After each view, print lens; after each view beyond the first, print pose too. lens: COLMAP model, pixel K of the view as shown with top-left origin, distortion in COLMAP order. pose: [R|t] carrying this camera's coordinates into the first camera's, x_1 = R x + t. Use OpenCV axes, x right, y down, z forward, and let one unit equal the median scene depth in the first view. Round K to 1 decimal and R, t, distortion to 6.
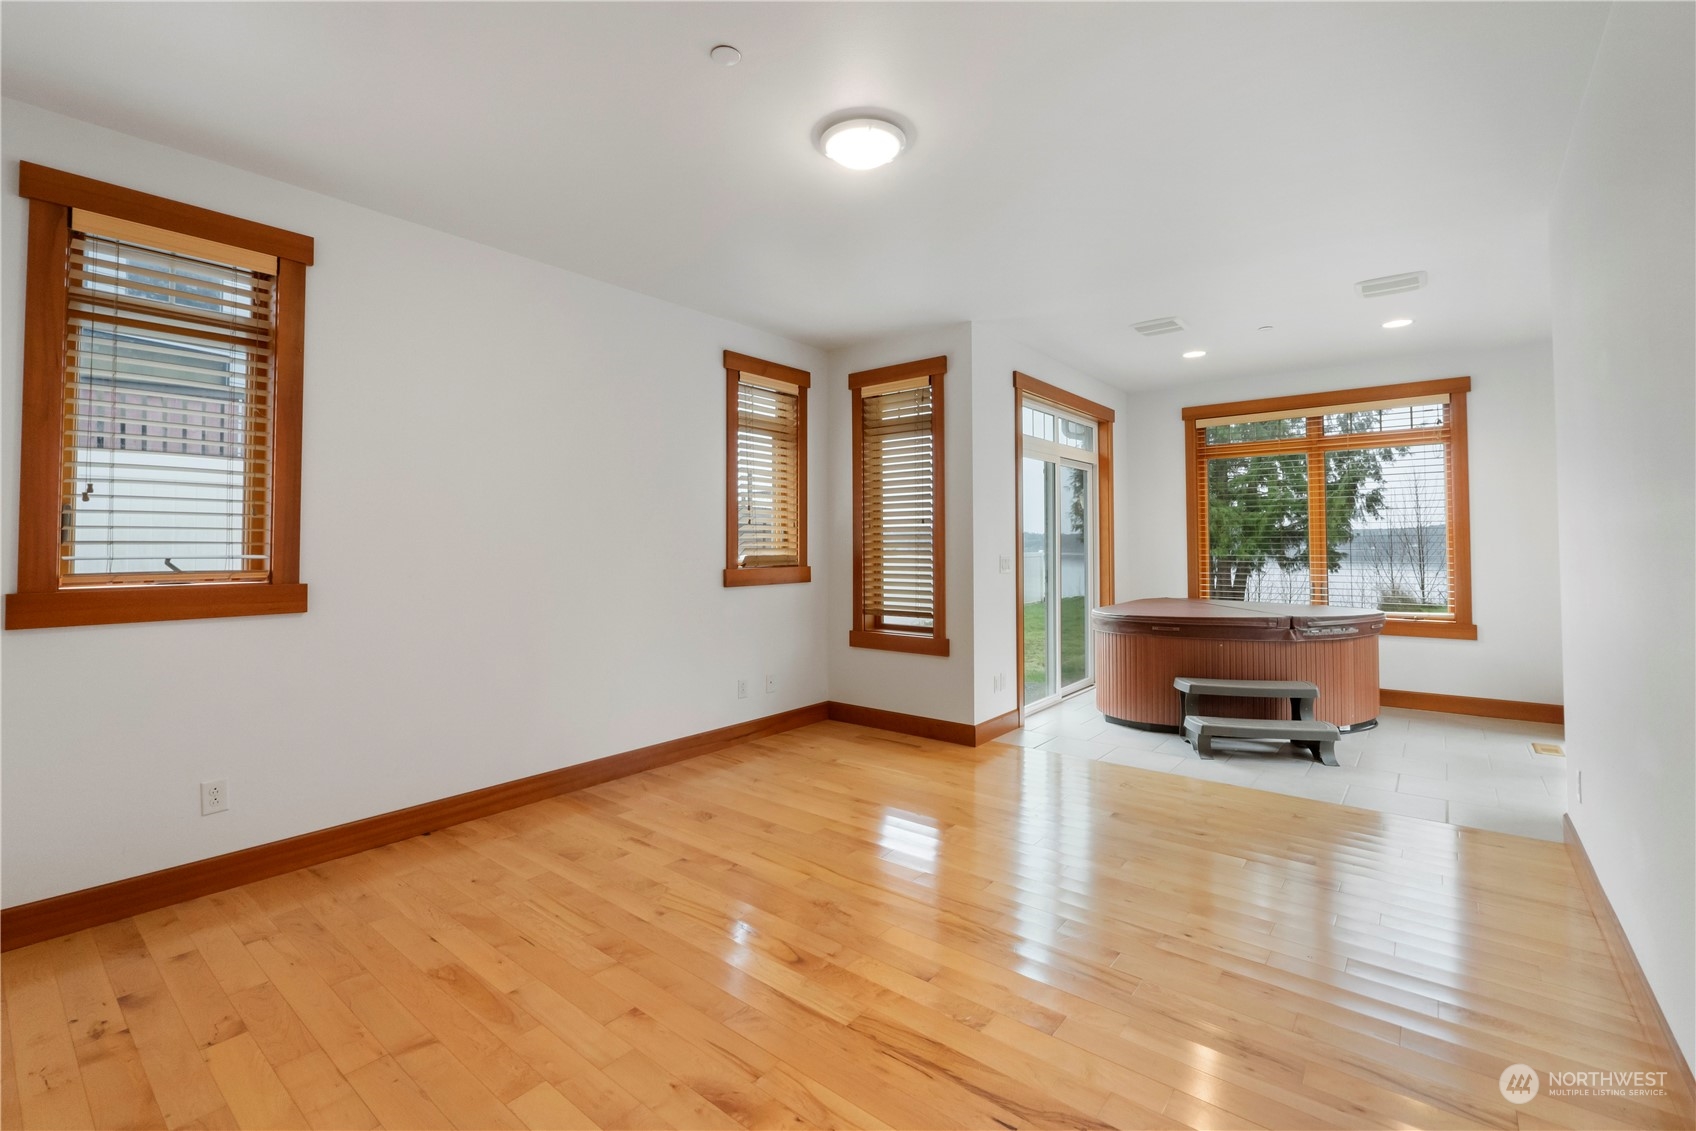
lens RADIAL K [[720.1, 0, 837.3], [0, 720.1, 538.4], [0, 0, 1]] dist [-0.007313, -0.000525]
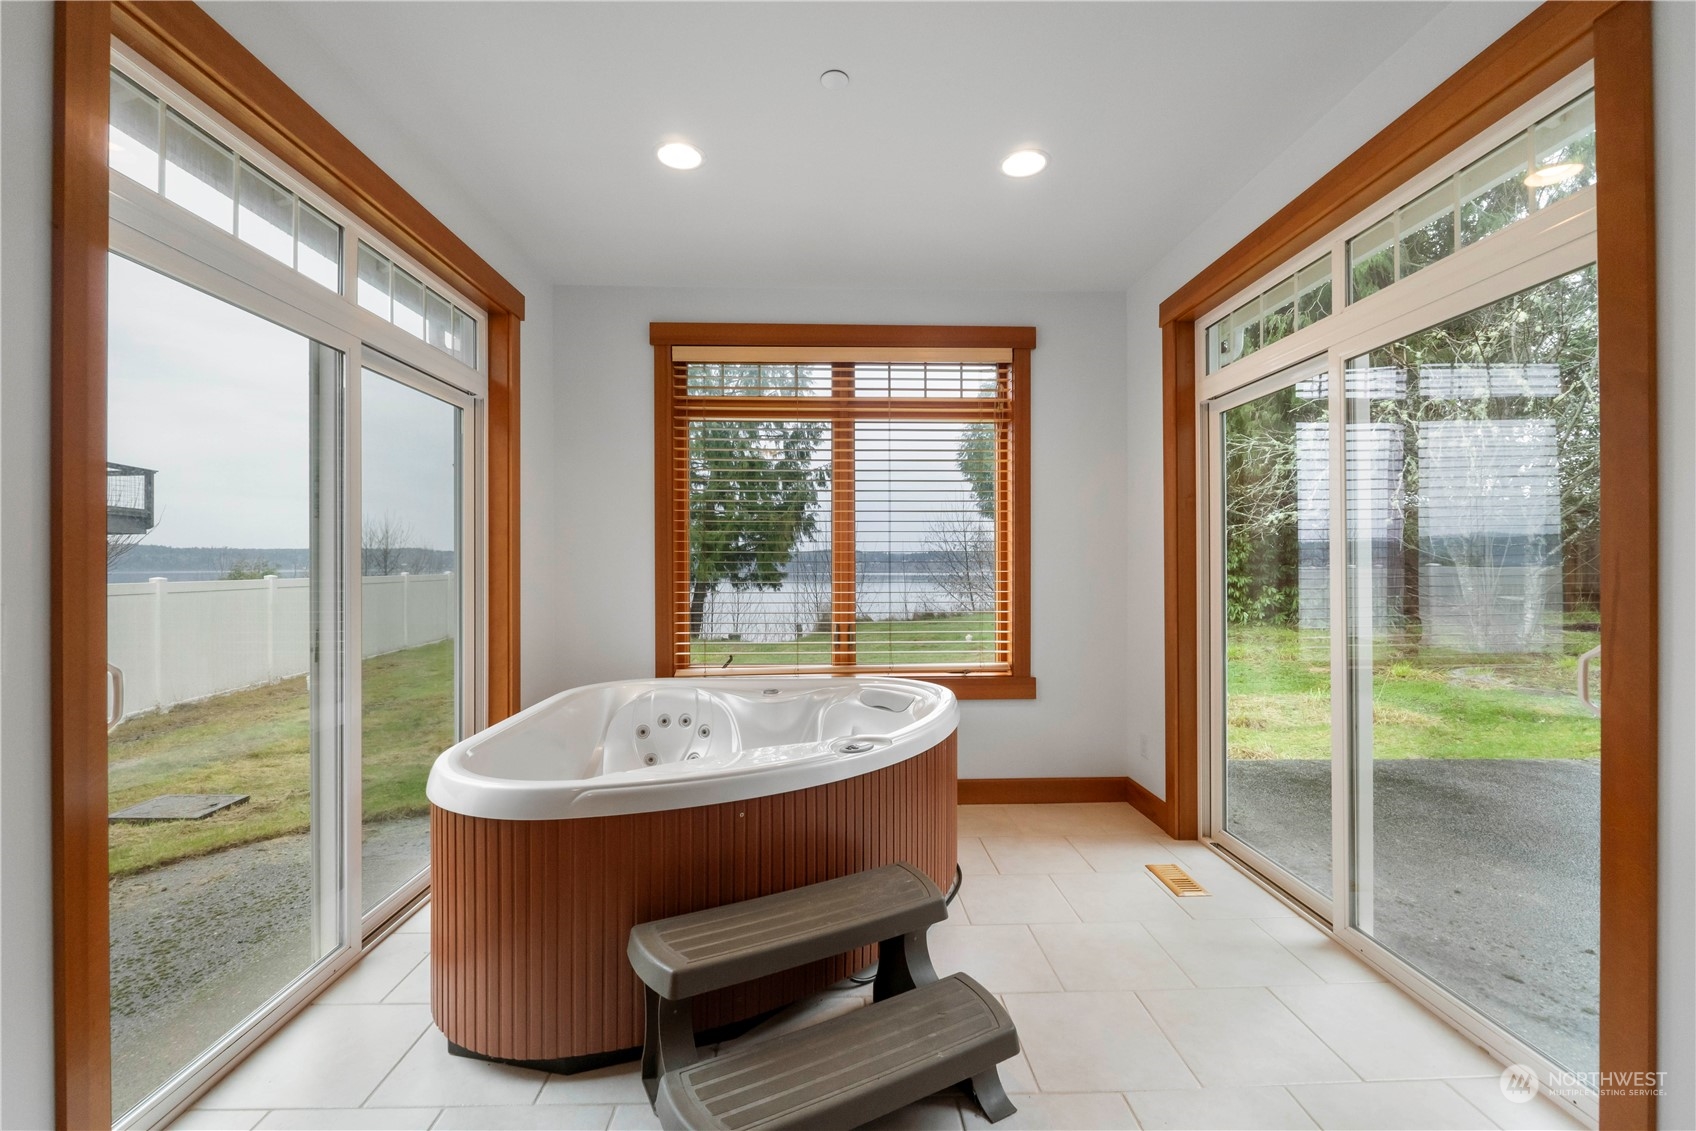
lens RADIAL K [[720.1, 0, 847.5], [0, 720.1, 564.8], [0, 0, 1]] dist [-0.007313, -0.000525]
pose [[0.747676, 0.003967, 0.664051, 0.075239], [-0.011099, 0.999917, 0.006523, 0.001337], [-0.663971, -0.012247, 0.747658, 0.160059]]
